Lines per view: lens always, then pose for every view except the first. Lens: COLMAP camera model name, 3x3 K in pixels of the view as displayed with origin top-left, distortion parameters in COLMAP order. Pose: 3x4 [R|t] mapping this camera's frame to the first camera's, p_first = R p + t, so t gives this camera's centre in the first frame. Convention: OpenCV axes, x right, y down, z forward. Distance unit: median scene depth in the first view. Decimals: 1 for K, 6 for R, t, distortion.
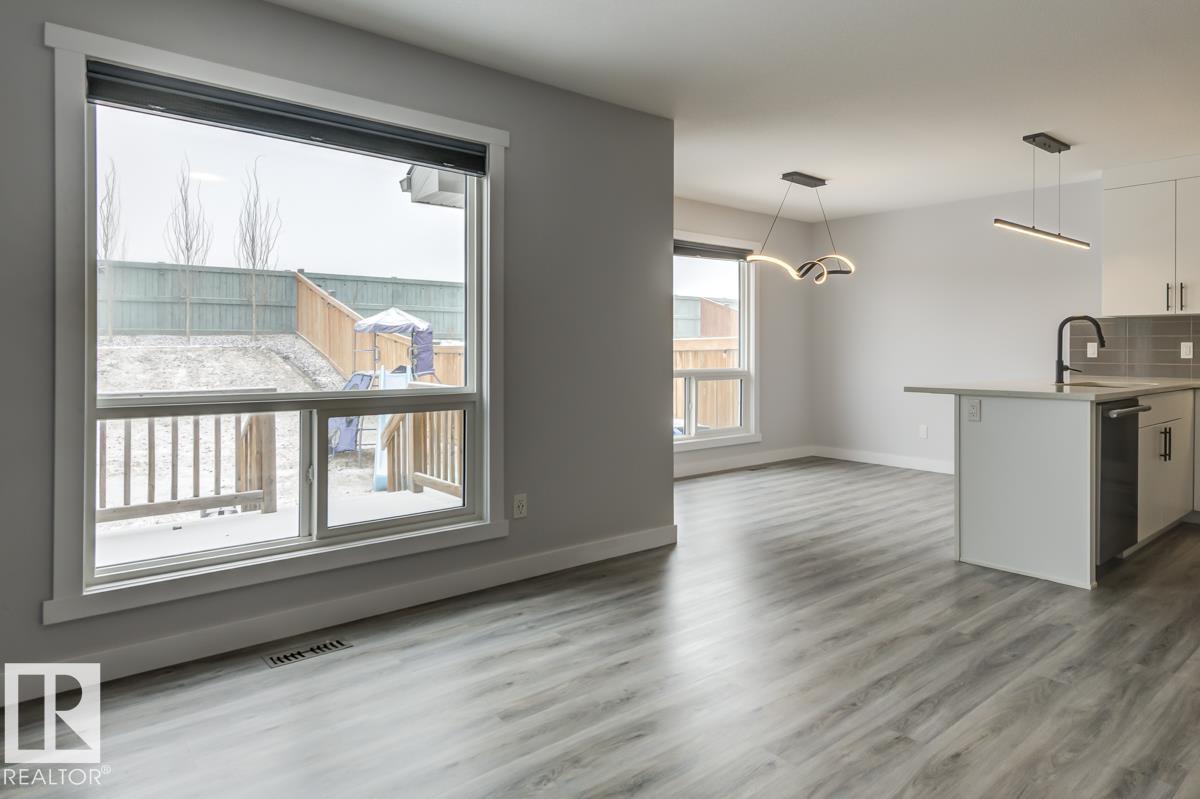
lens RADIAL K [[717.3, 0, 677.3], [0, 717.3, 350.0], [0, 0, 1]] dist [-0.004223, -0.002068]
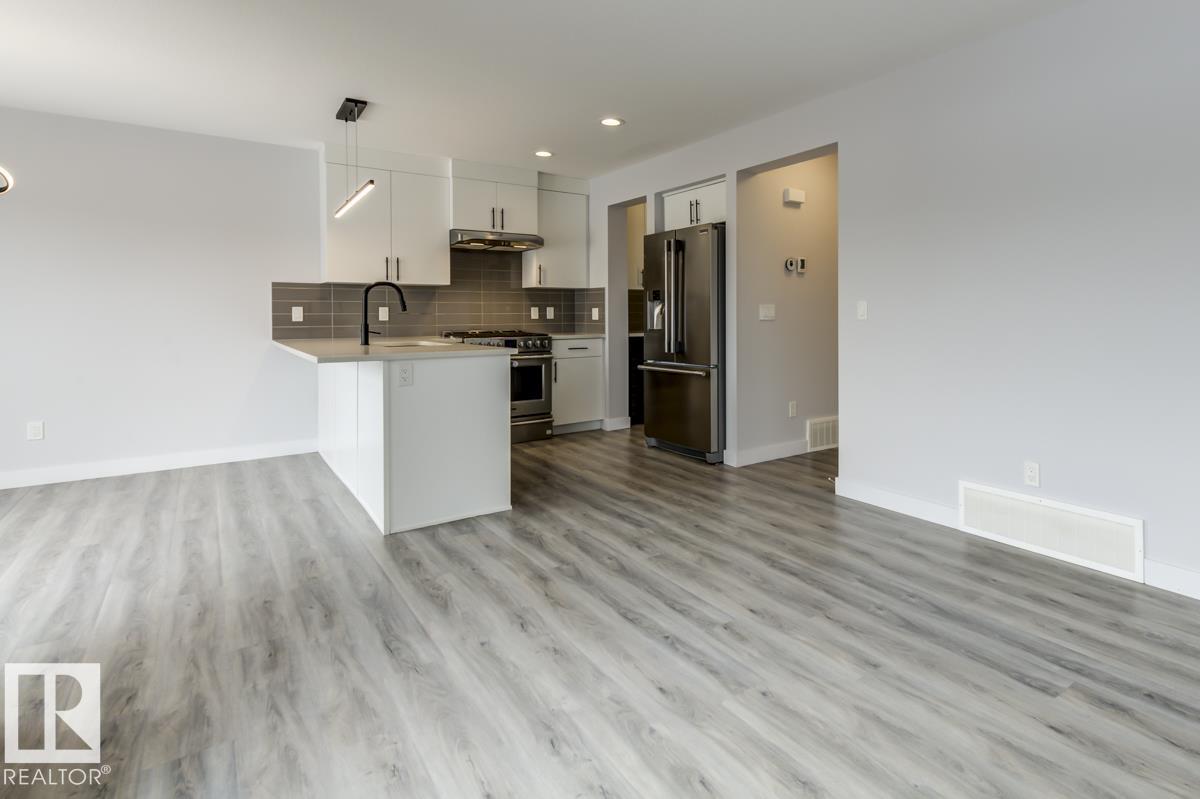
lens RADIAL K [[633.8, 0, 708.3], [0, 633.8, 321.8], [0, 0, 1]] dist [0.020466, -0.000506]
pose [[0.077981, -0.013320, 0.996866, -0.475499], [0.002136, 0.999911, 0.013194, 0.000875], [-0.996953, 0.001101, 0.078003, 0.576130]]
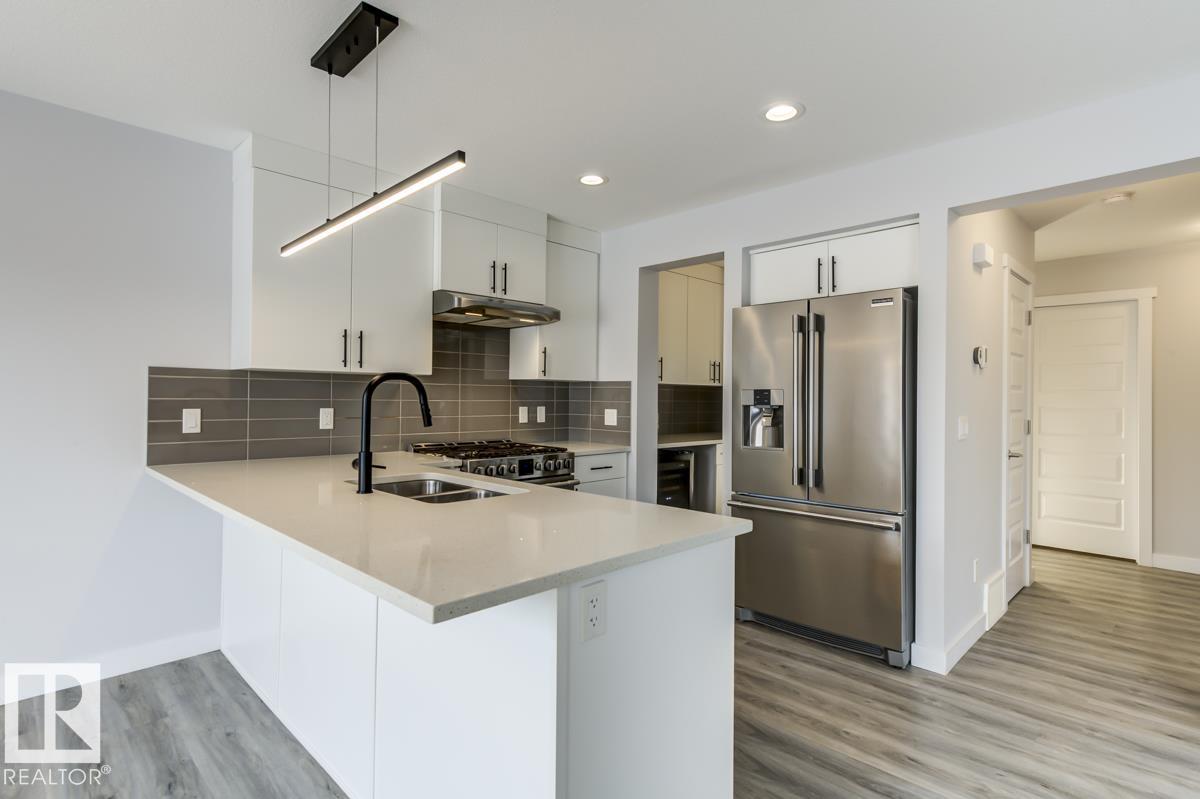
lens RADIAL K [[576.9, 0, 600.0], [0, 576.9, 399.5], [0, 0, 1]] dist [-0.001773, 0.000397]
pose [[-0.041281, -0.001662, 0.999146, 0.124654], [-0.011050, 0.999938, 0.001207, -0.037099], [-0.999086, -0.010991, -0.041297, 1.125039]]
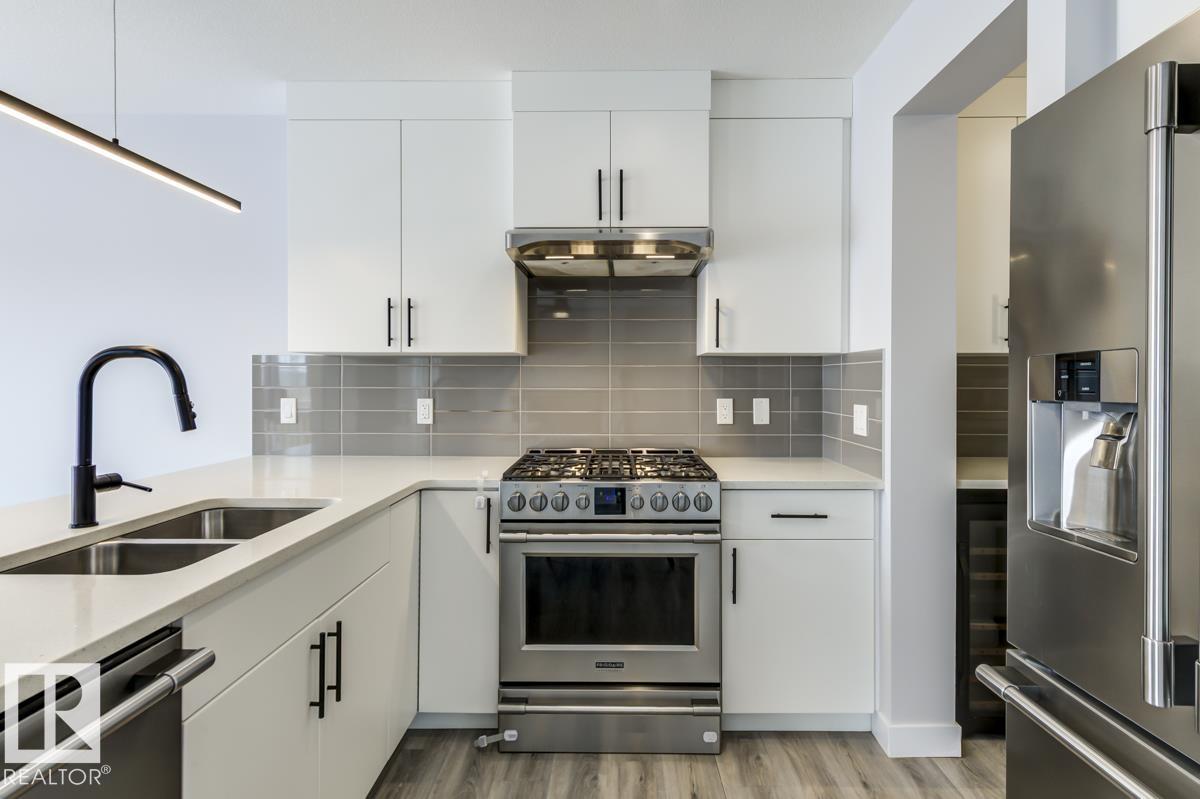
lens RADIAL K [[625.6, 0, 609.9], [0, 625.6, 383.6], [0, 0, 1]] dist [0.000011, -0.000288]
pose [[0.682654, 0.000887, 0.730742, 0.647802], [-0.003361, 0.999992, 0.001926, -0.039089], [-0.730734, -0.003771, 0.682652, 0.777501]]
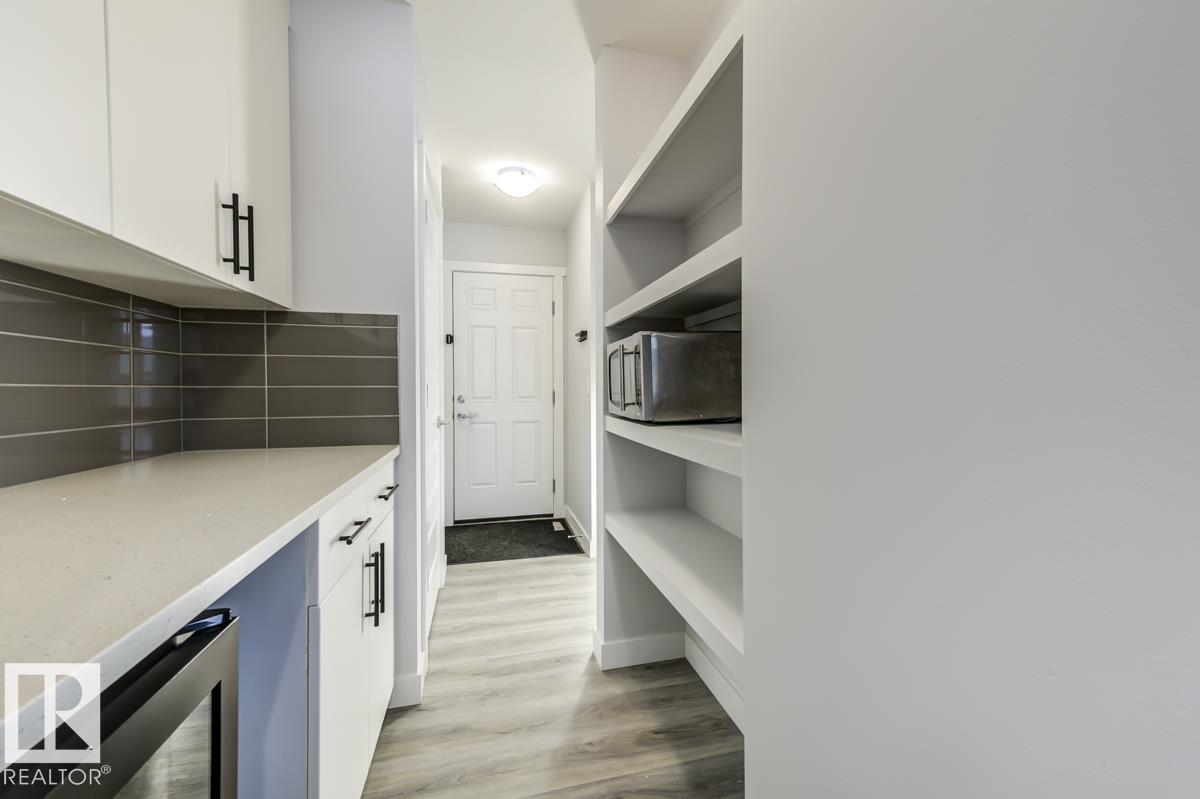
lens RADIAL K [[493.1, 0, 614.7], [0, 493.1, 392.4], [0, 0, 1]] dist [0.015239, -0.000142]
pose [[-0.889320, -0.003553, 0.457271, 1.265542], [-0.000205, 0.999973, 0.007372, 0.000810], [-0.457285, 0.006463, -0.889297, 0.948102]]
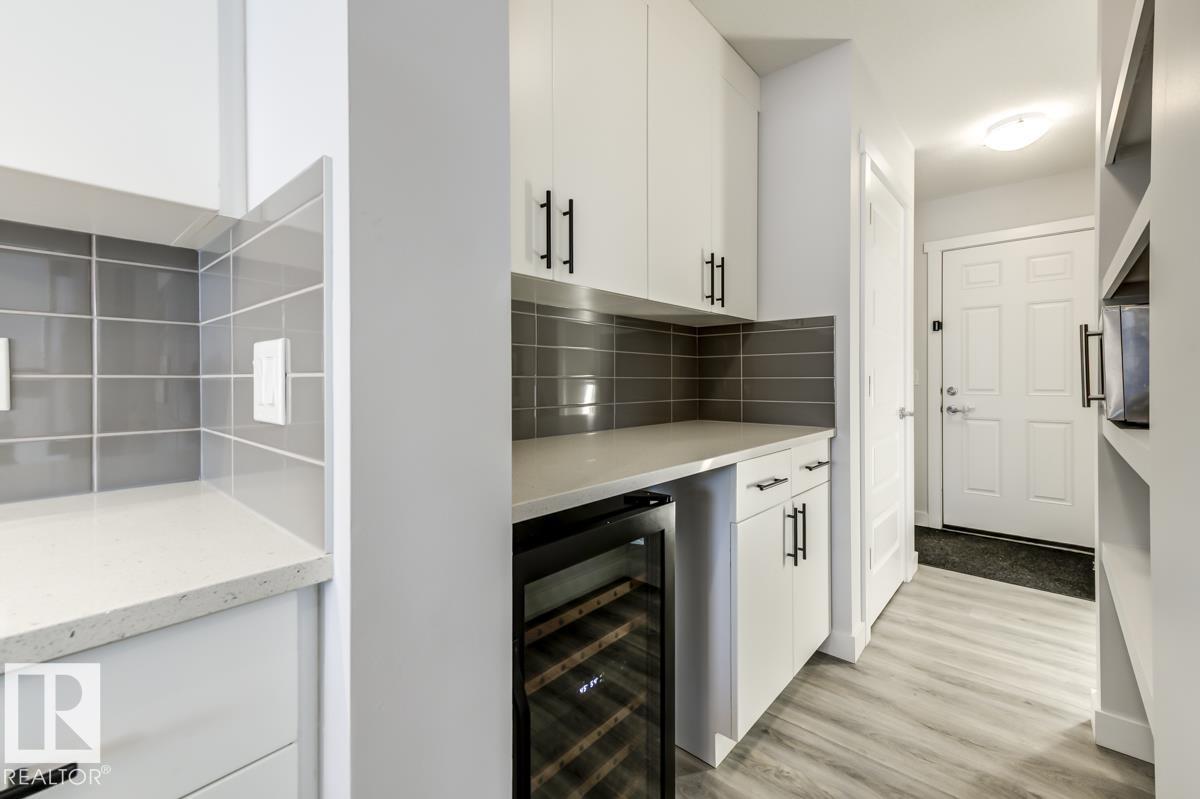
lens RADIAL K [[499.2, 0, 593.9], [0, 499.2, 379.6], [0, 0, 1]] dist [0.000790, -0.000212]
pose [[-0.094679, -0.000565, 0.995508, 1.131726], [-0.000964, 0.999999, 0.000476, 0.001077], [-0.995507, -0.000914, -0.094680, 0.936556]]
